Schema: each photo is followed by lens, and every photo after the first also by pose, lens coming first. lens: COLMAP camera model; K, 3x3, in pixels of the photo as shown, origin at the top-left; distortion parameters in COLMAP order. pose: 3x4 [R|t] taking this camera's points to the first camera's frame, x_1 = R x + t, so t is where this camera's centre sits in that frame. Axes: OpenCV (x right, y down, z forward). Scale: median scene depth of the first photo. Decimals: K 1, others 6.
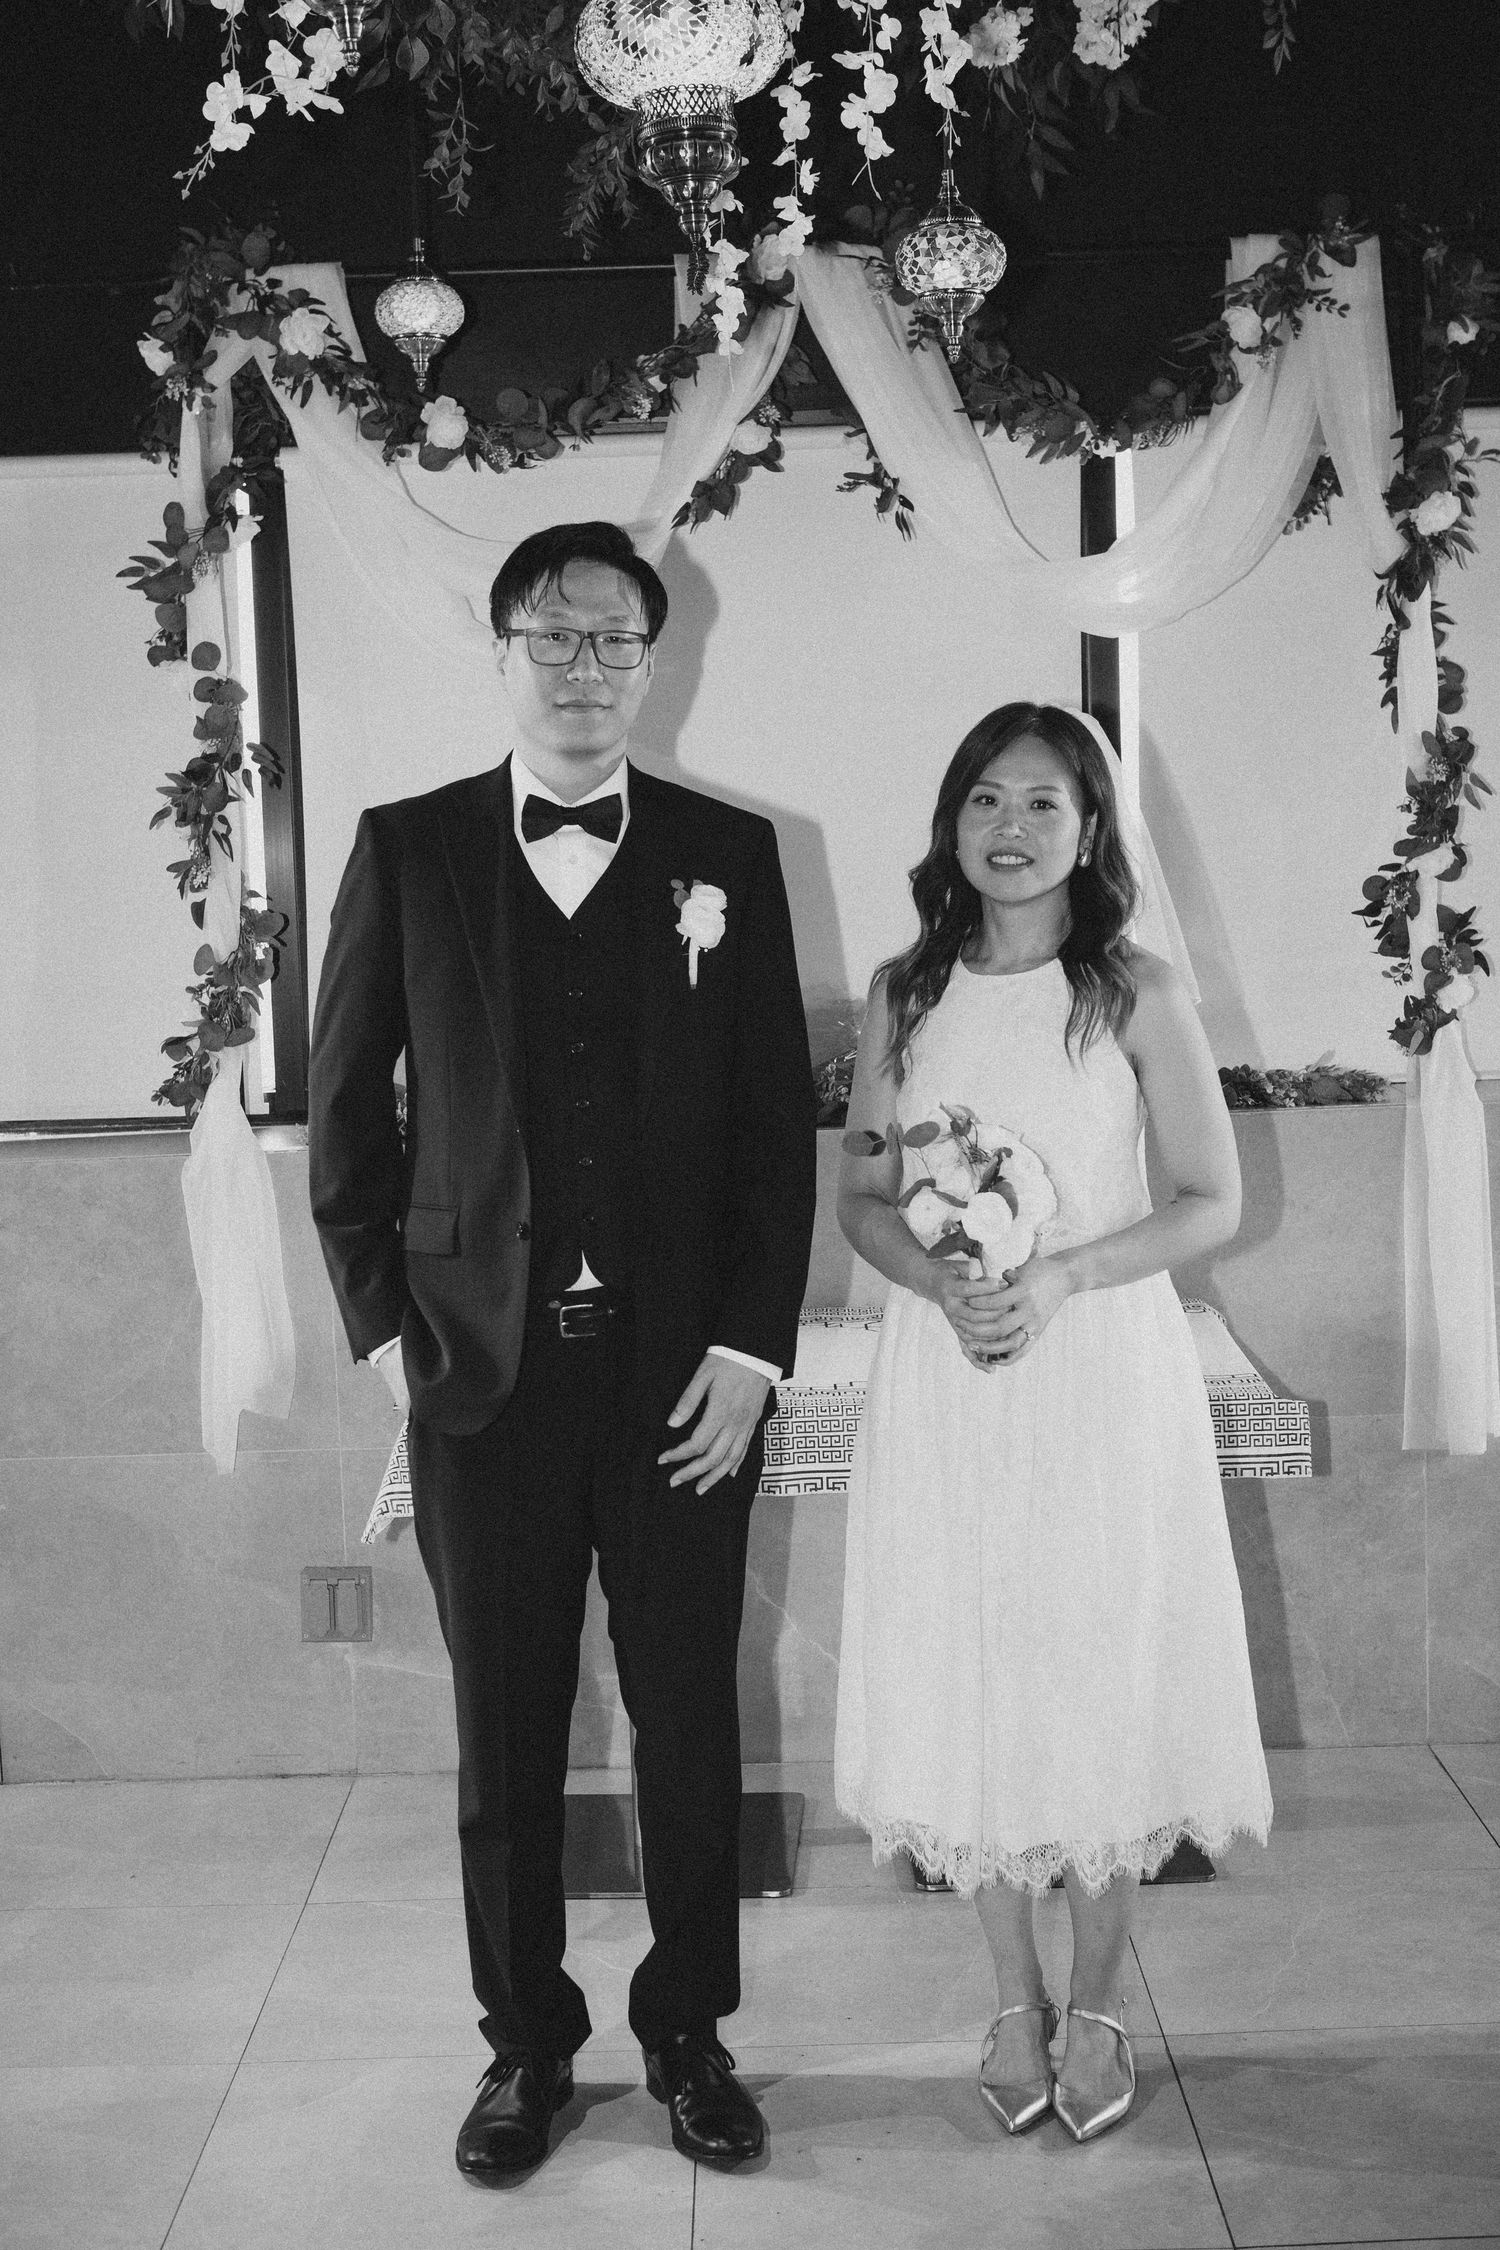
lens RADIAL K [[3195.7, 0, 762.7], [0, 3195.7, 1143.5], [0, 0, 1]] dist [-0.018661, 0.000000]
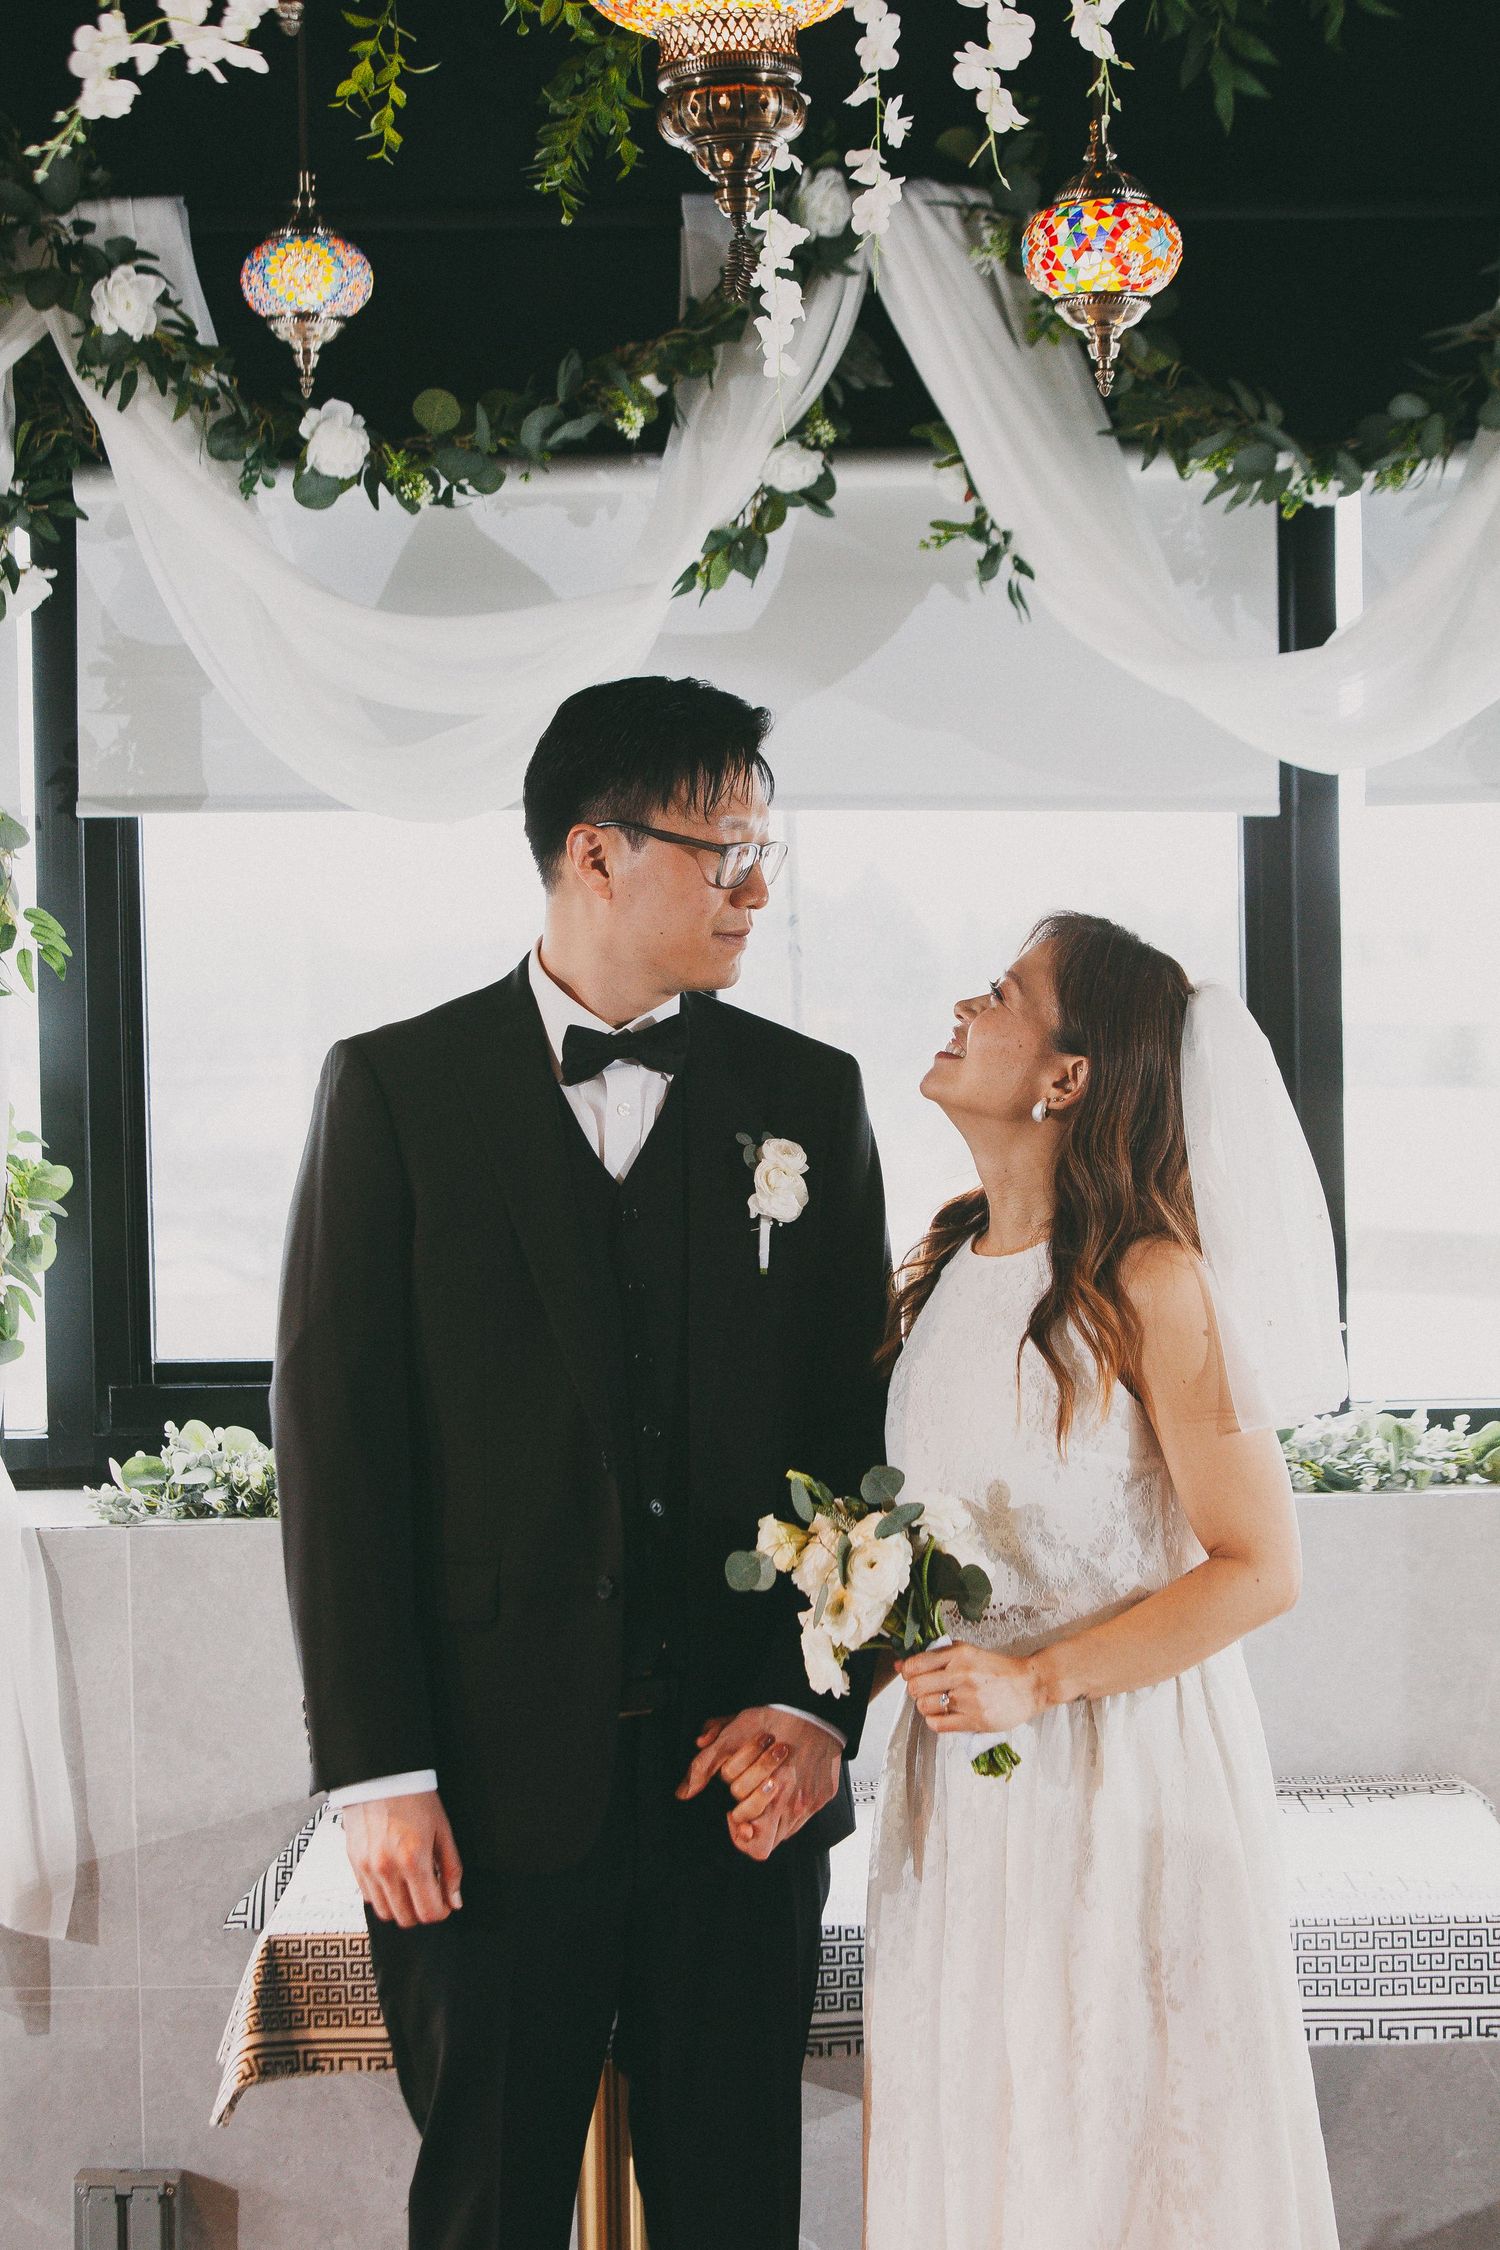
lens RADIAL K [[5513.4, 0, 775.4], [0, 5513.4, 1155.0], [0, 0, 1]] dist [-0.017150, 0.000000]
pose [[0.999840, 0.016282, 0.007376, -0.013327], [-0.015676, 0.996997, -0.075841, 0.009798], [-0.008589, 0.075713, 0.997093, -0.138999]]
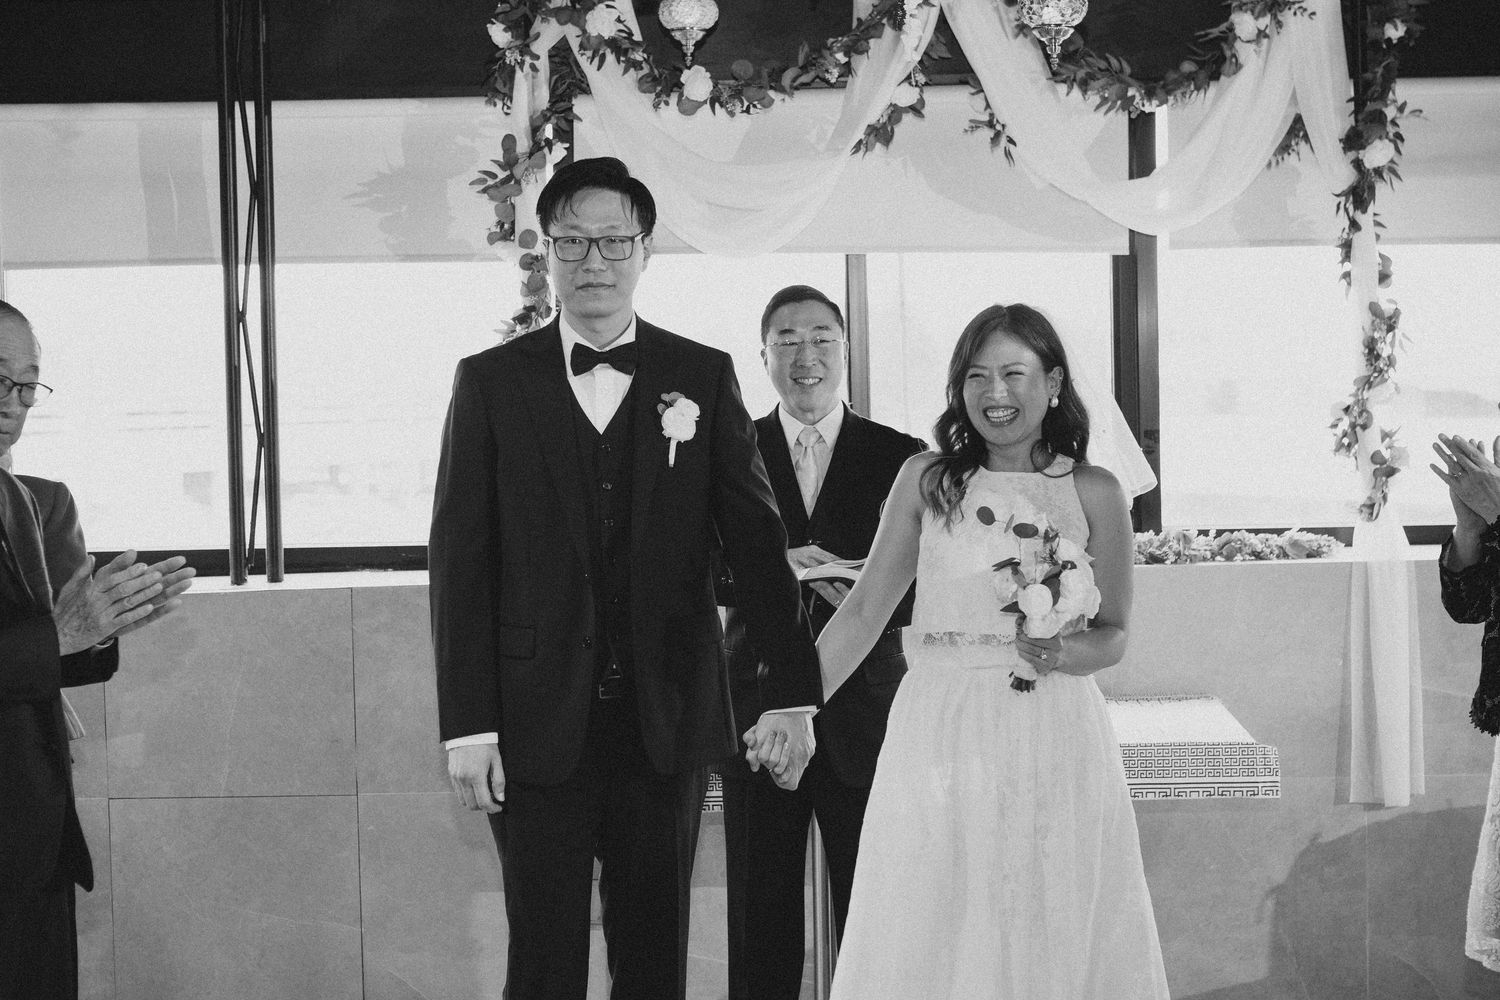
lens RADIAL K [[3236.6, 0, 758.8], [0, 3236.6, 544.7], [0, 0, 1]] dist [-0.034465, 0.000000]
pose [[0.999820, 0.014703, -0.012021, -0.050038], [-0.015268, 0.998712, -0.048387, 0.056294], [0.011294, 0.048562, 0.998756, -0.466199]]
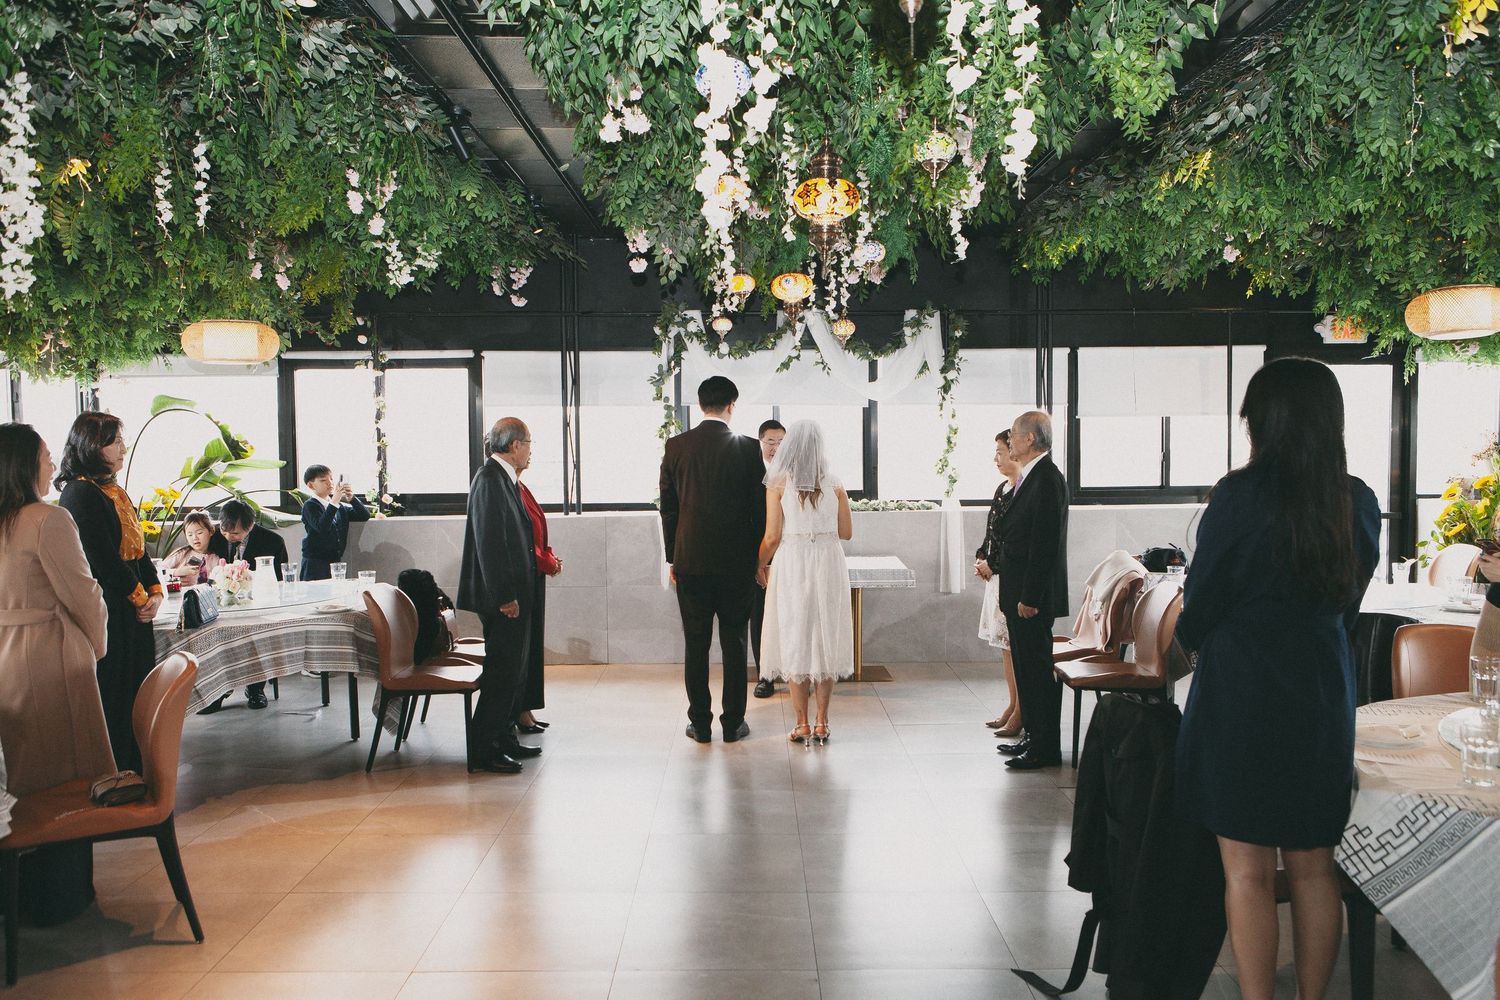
lens RADIAL K [[1250.3, 0, 765.1], [0, 1250.3, 521.7], [0, 0, 1]] dist [-0.000780, -0.006773]
pose [[0.999535, 0.025491, 0.016725, -0.065636], [-0.024820, 0.998922, -0.039219, 0.075361], [-0.017707, 0.038786, 0.999091, -0.687858]]
